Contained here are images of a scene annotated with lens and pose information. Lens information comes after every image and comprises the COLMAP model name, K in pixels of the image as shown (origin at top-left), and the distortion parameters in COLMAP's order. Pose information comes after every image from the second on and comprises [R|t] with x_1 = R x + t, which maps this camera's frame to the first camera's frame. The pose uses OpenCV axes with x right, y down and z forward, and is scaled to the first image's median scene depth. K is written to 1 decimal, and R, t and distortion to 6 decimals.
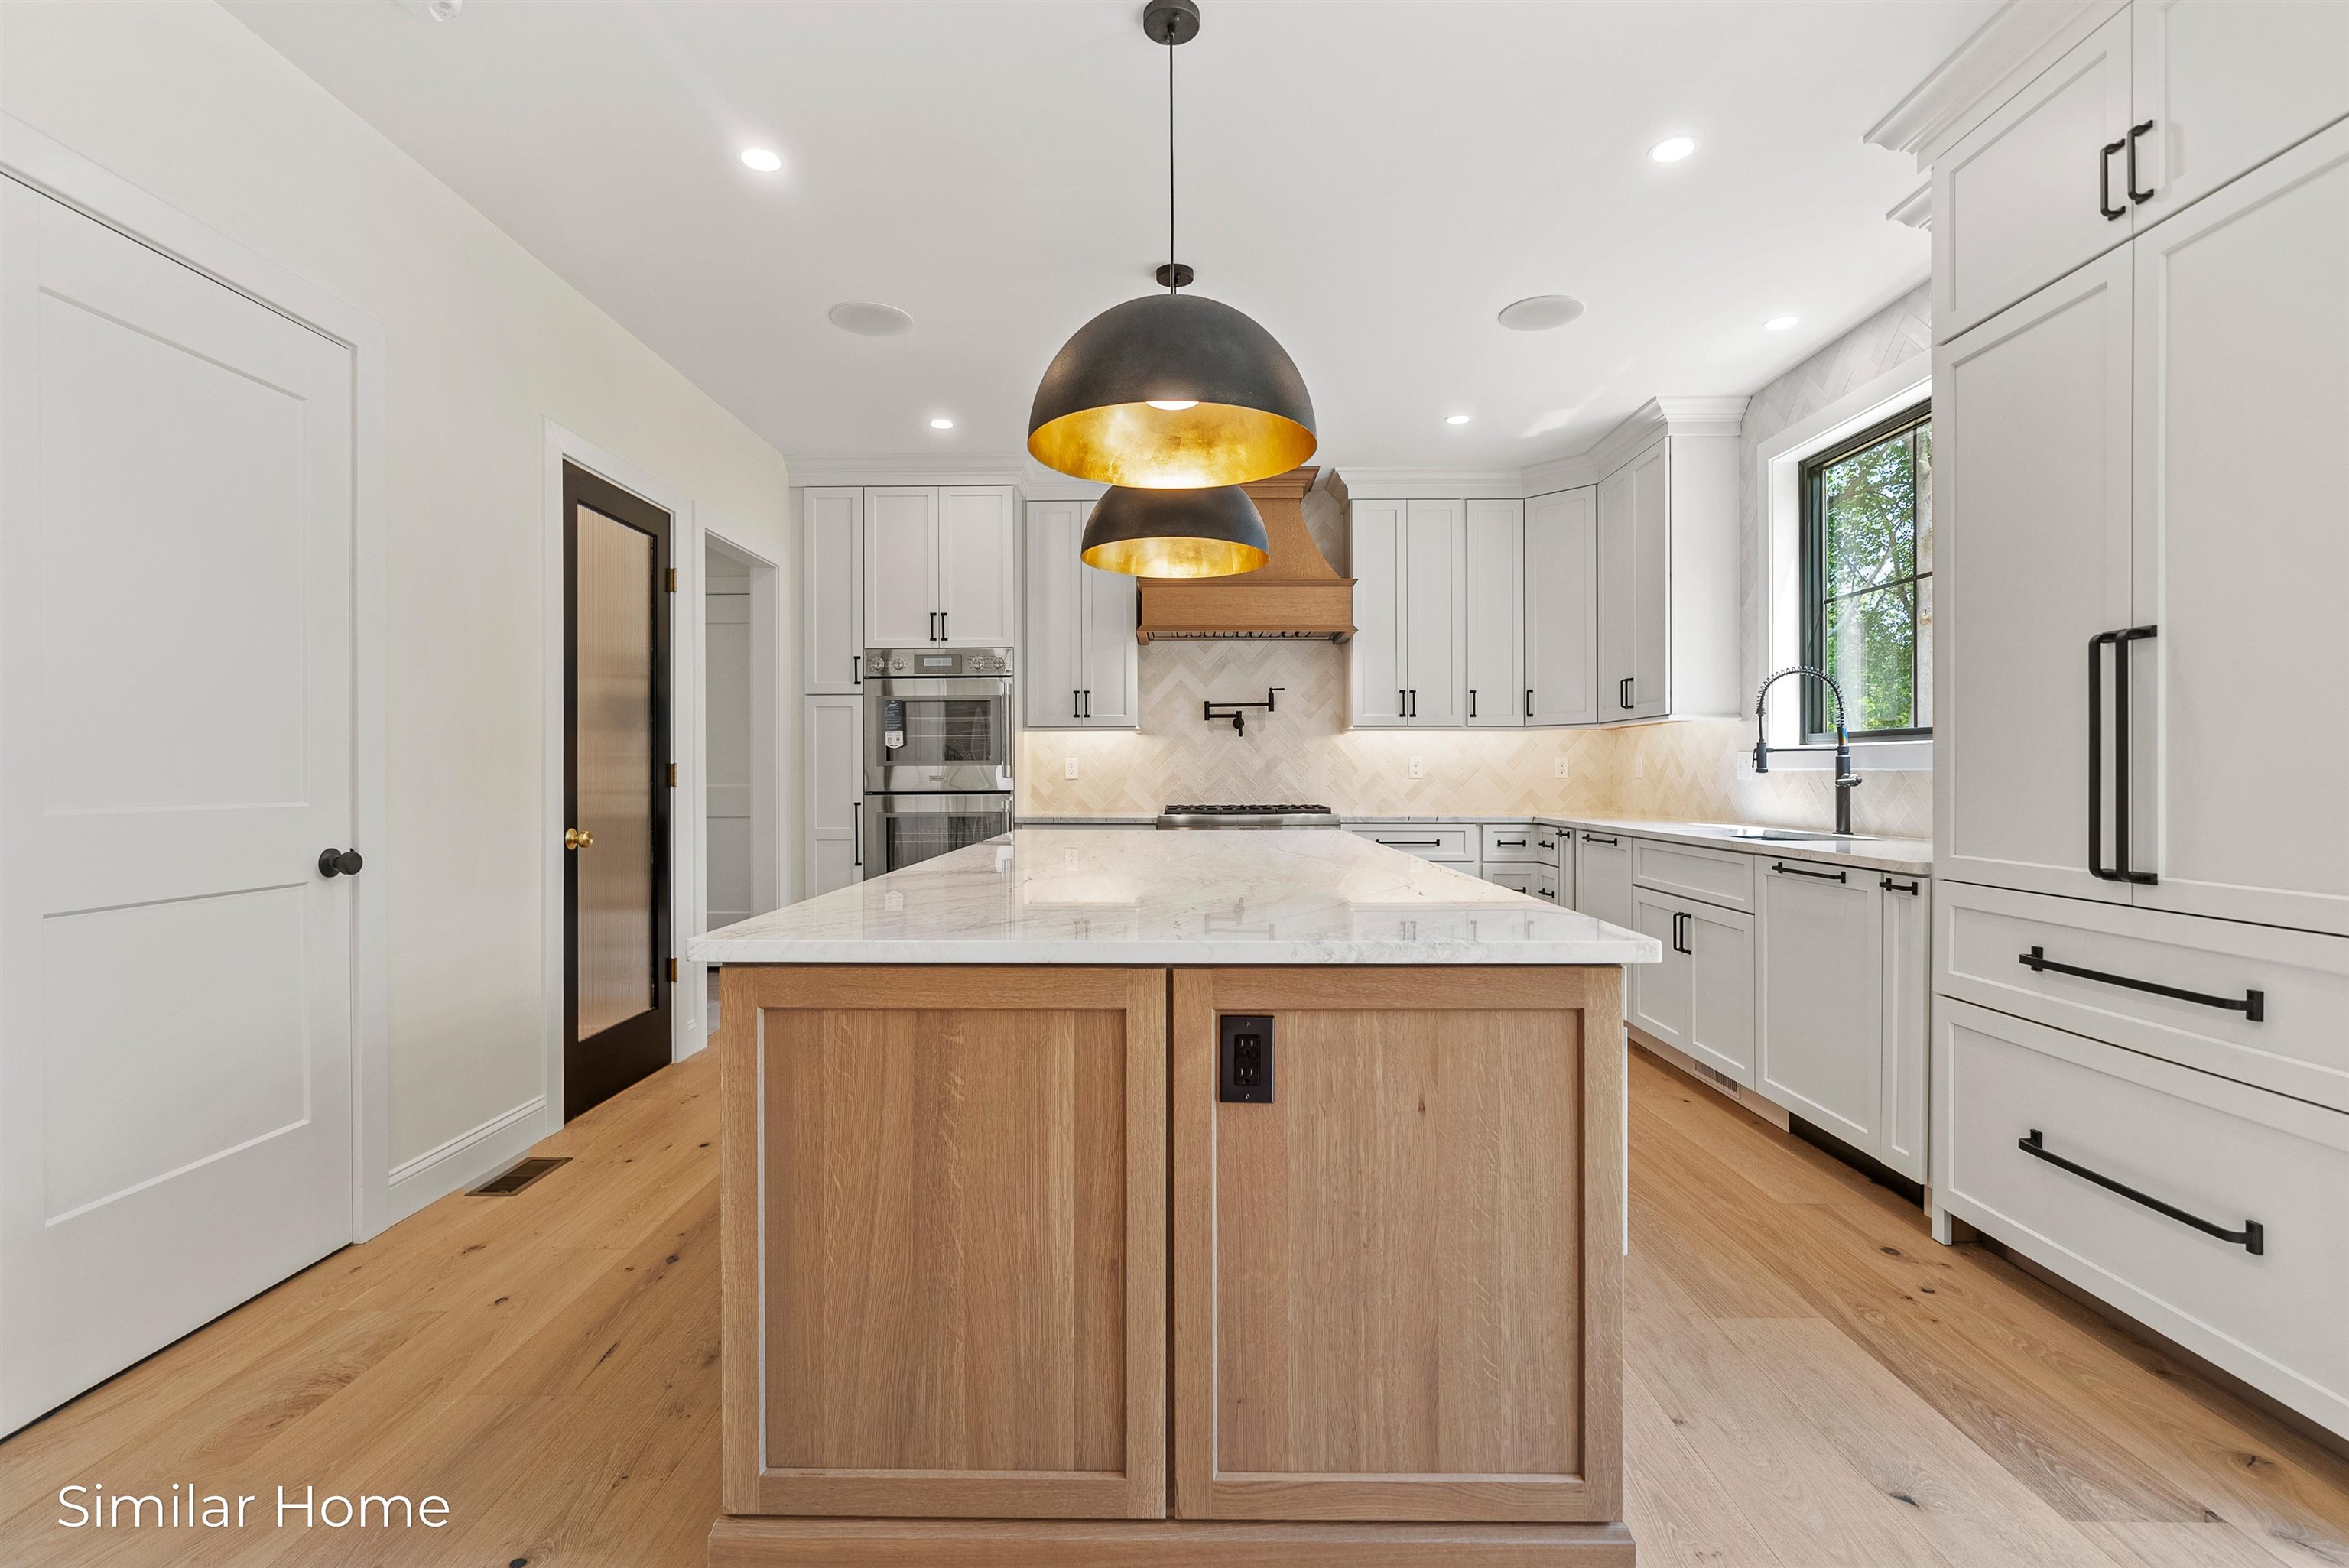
lens RADIAL K [[1067.7, 0, 1165.7], [0, 1067.7, 777.5], [0, 0, 1]] dist [-0.009893, 0.004283]
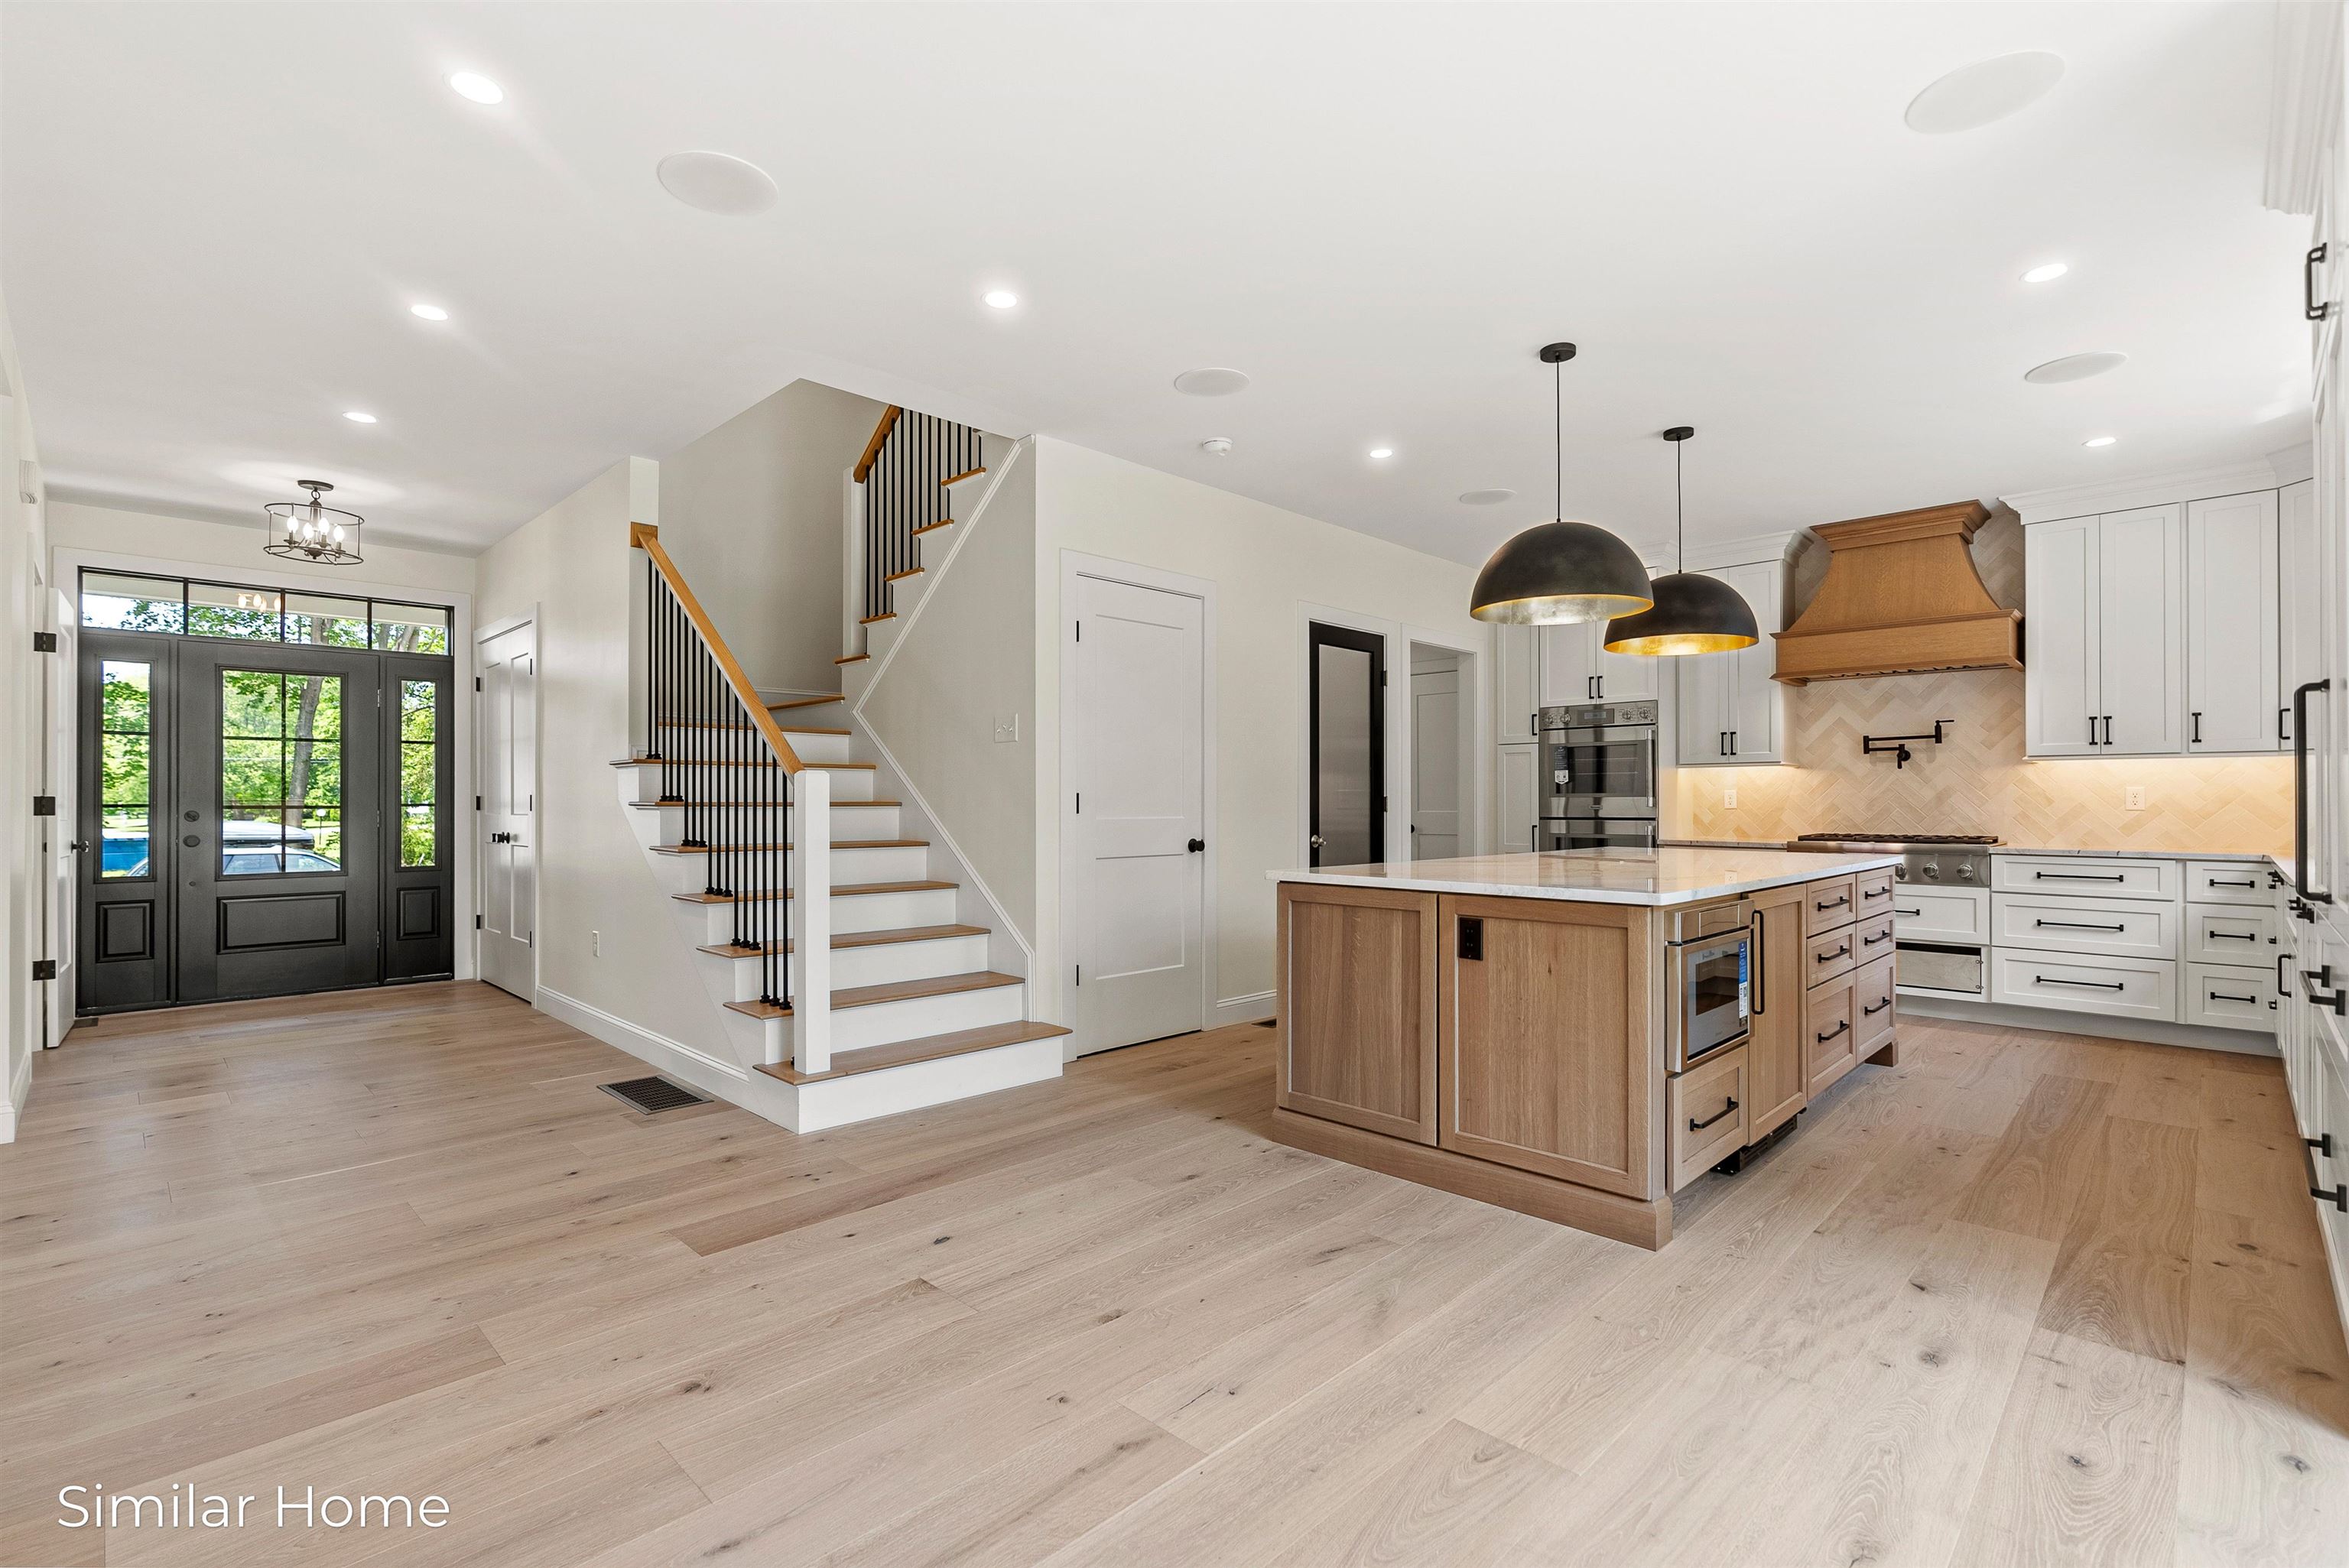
lens RADIAL K [[1067.7, 0, 1170.8], [0, 1067.7, 793.1], [0, 0, 1]] dist [-0.009893, 0.004283]
pose [[0.719575, -0.004145, -0.694402, 0.307812], [-0.004431, 0.999934, -0.010561, -0.000651], [0.694401, 0.010676, 0.719509, -0.261304]]
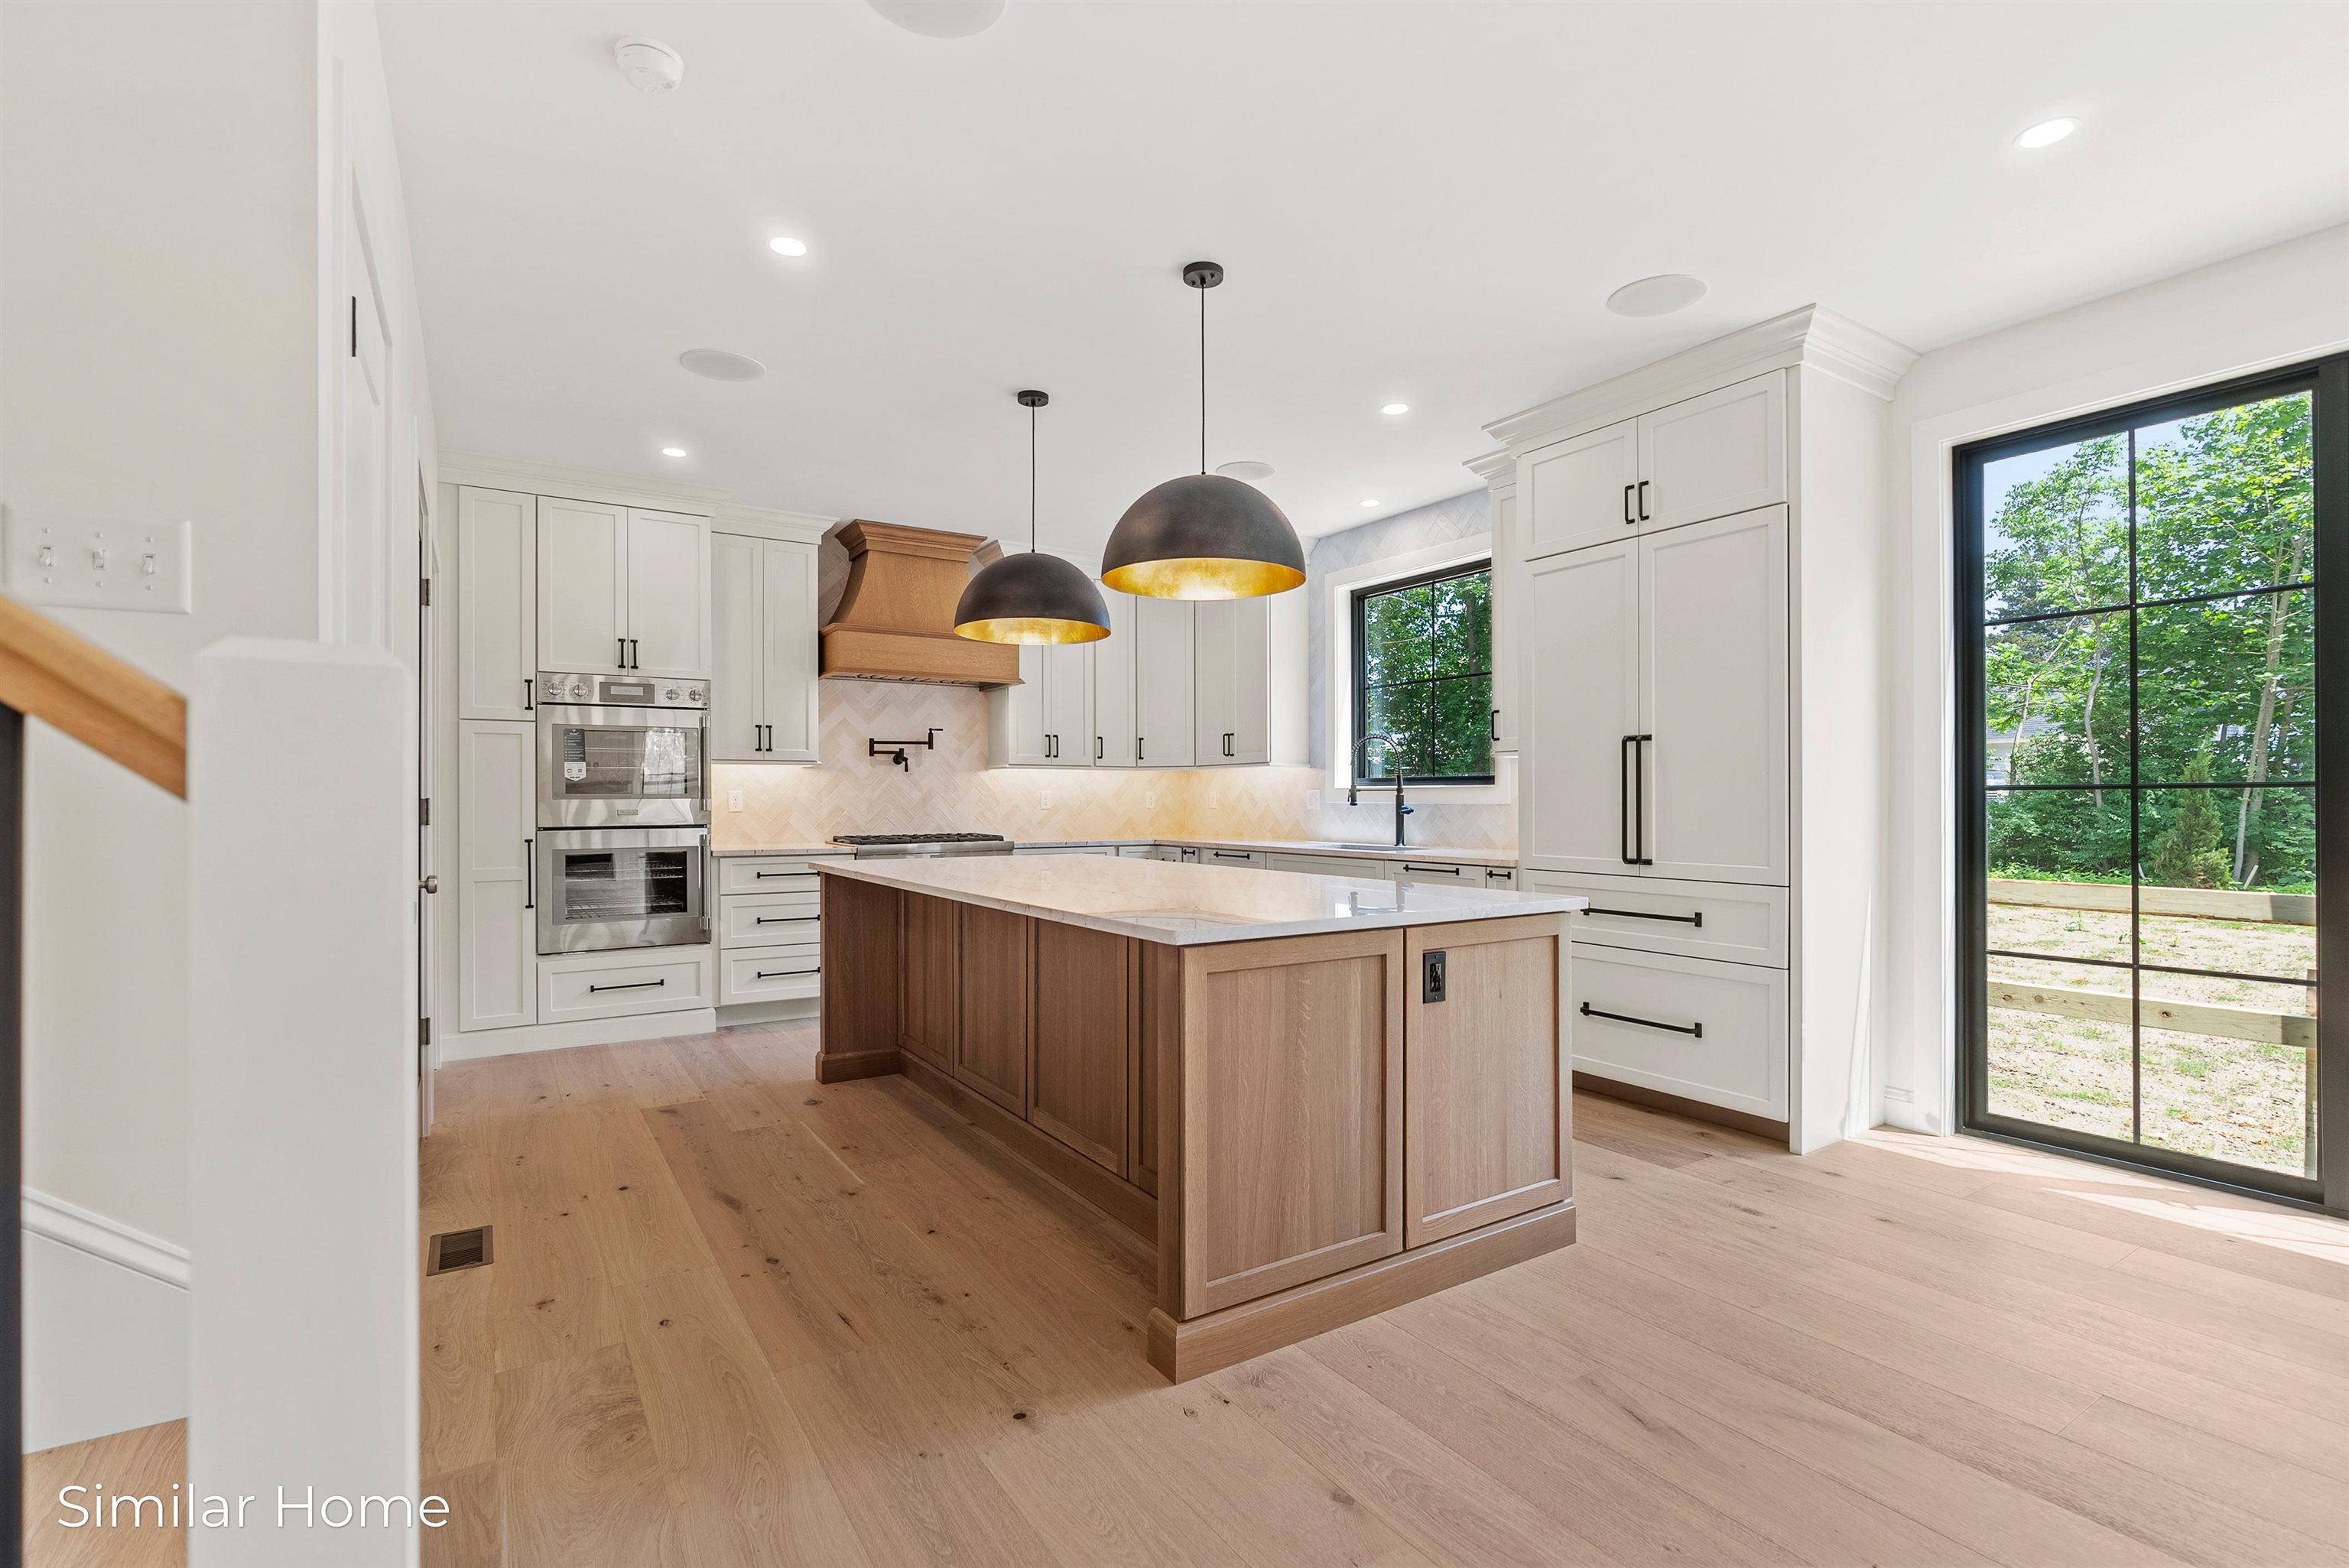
lens RADIAL K [[1067.7, 0, 1164.6], [0, 1067.7, 799.7], [0, 0, 1]] dist [-0.009893, 0.004283]
pose [[0.834678, -0.000164, 0.550738, -0.343334], [0.002405, 0.999992, -0.003348, -0.006180], [-0.550732, 0.004119, 0.834672, -0.060004]]
